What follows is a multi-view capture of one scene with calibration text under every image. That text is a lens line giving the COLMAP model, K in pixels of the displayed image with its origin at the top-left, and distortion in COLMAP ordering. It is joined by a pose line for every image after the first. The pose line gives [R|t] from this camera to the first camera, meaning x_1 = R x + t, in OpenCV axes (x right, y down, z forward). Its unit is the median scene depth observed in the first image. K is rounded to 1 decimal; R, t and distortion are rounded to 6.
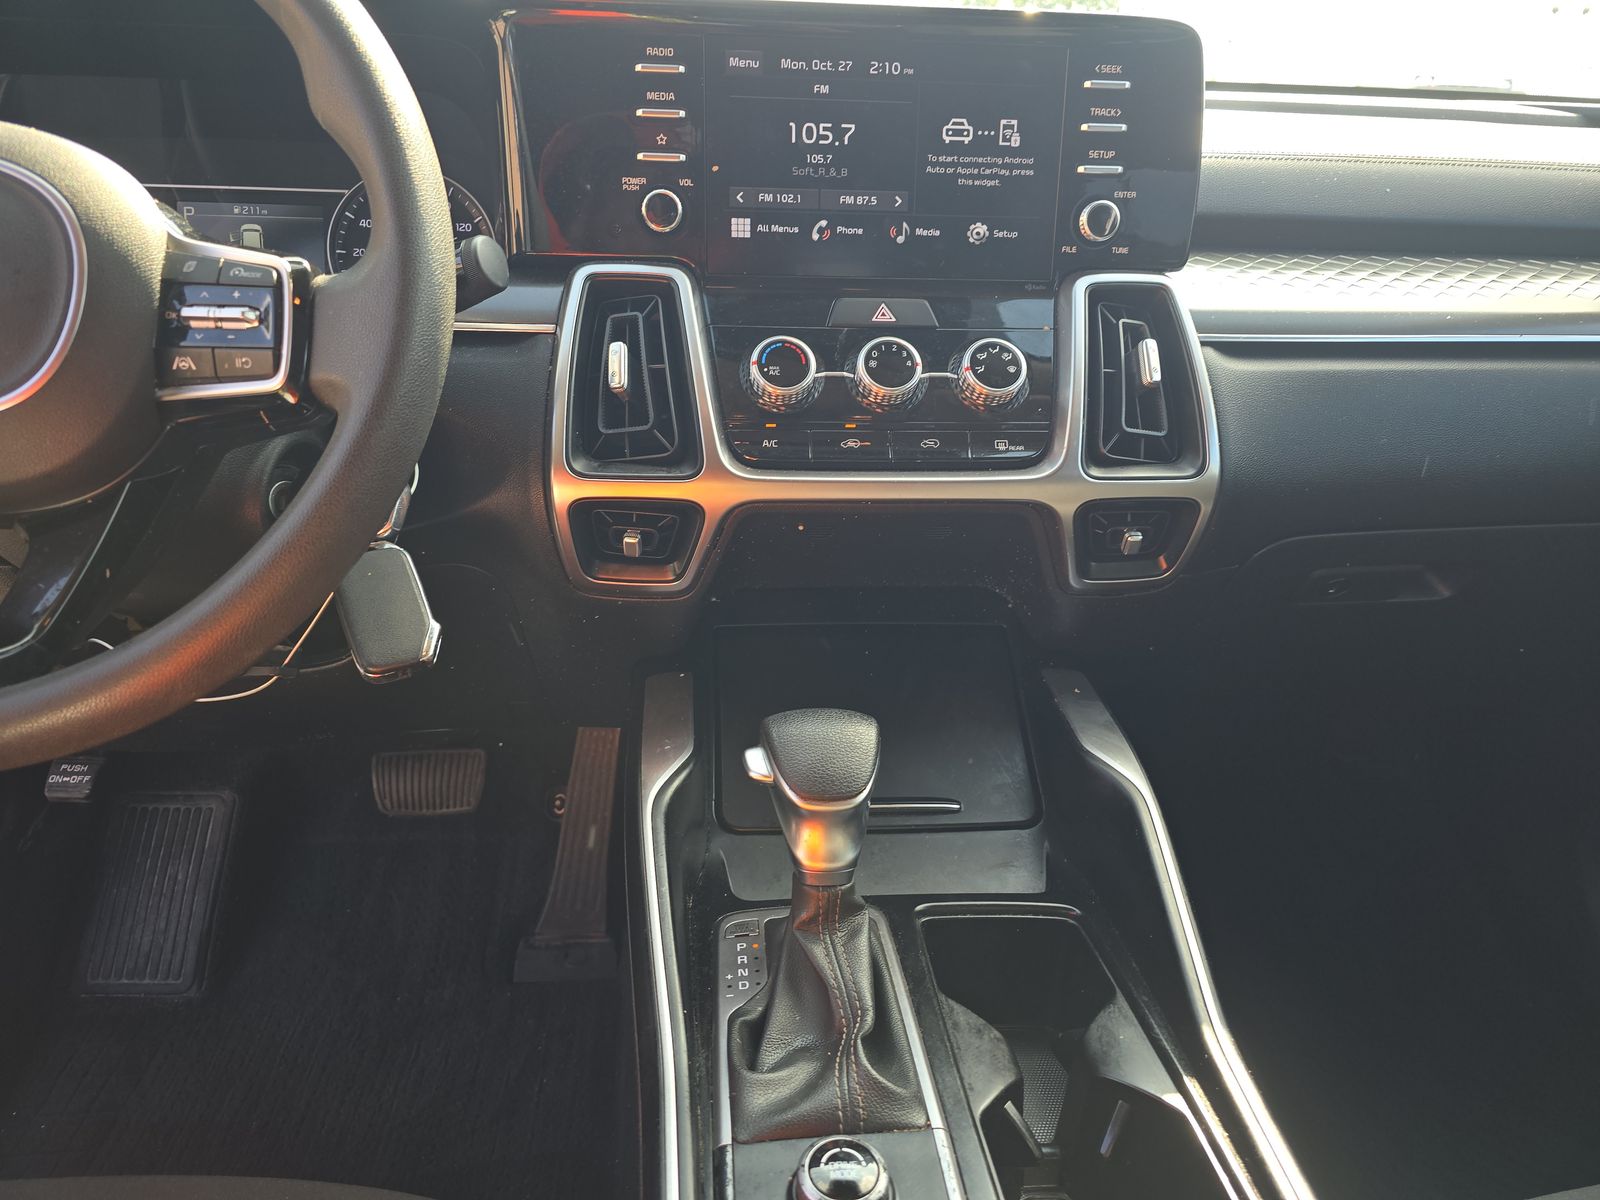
lens RADIAL K [[1053.9, 0, 793.4], [0, 1053.9, 615.4], [0, 0, 1]] dist [-0.018802, -0.002752]
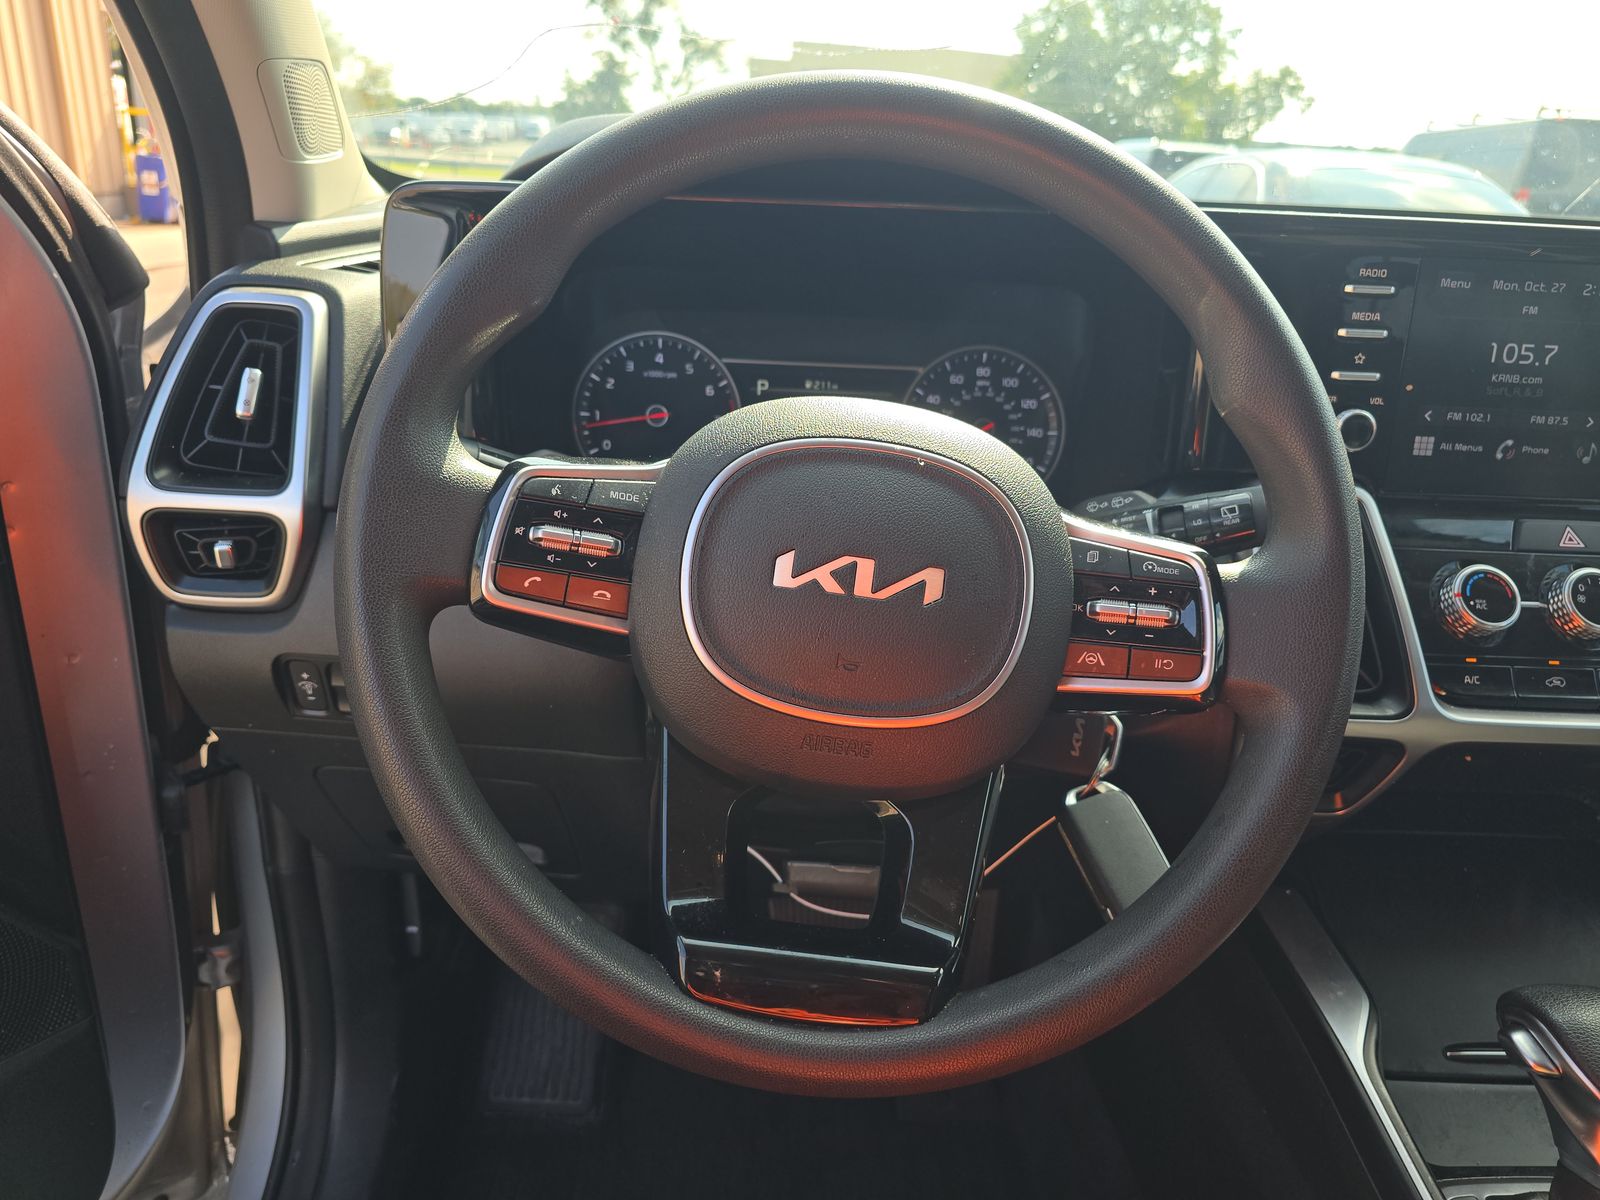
lens RADIAL K [[1053.9, 0, 790.6], [0, 1053.9, 594.2], [0, 0, 1]] dist [-0.018802, -0.002752]
pose [[0.996297, 0.035652, -0.078238, -0.557088], [-0.038329, 0.998721, -0.032981, -0.183031], [0.076962, 0.035858, 0.996389, 0.008304]]
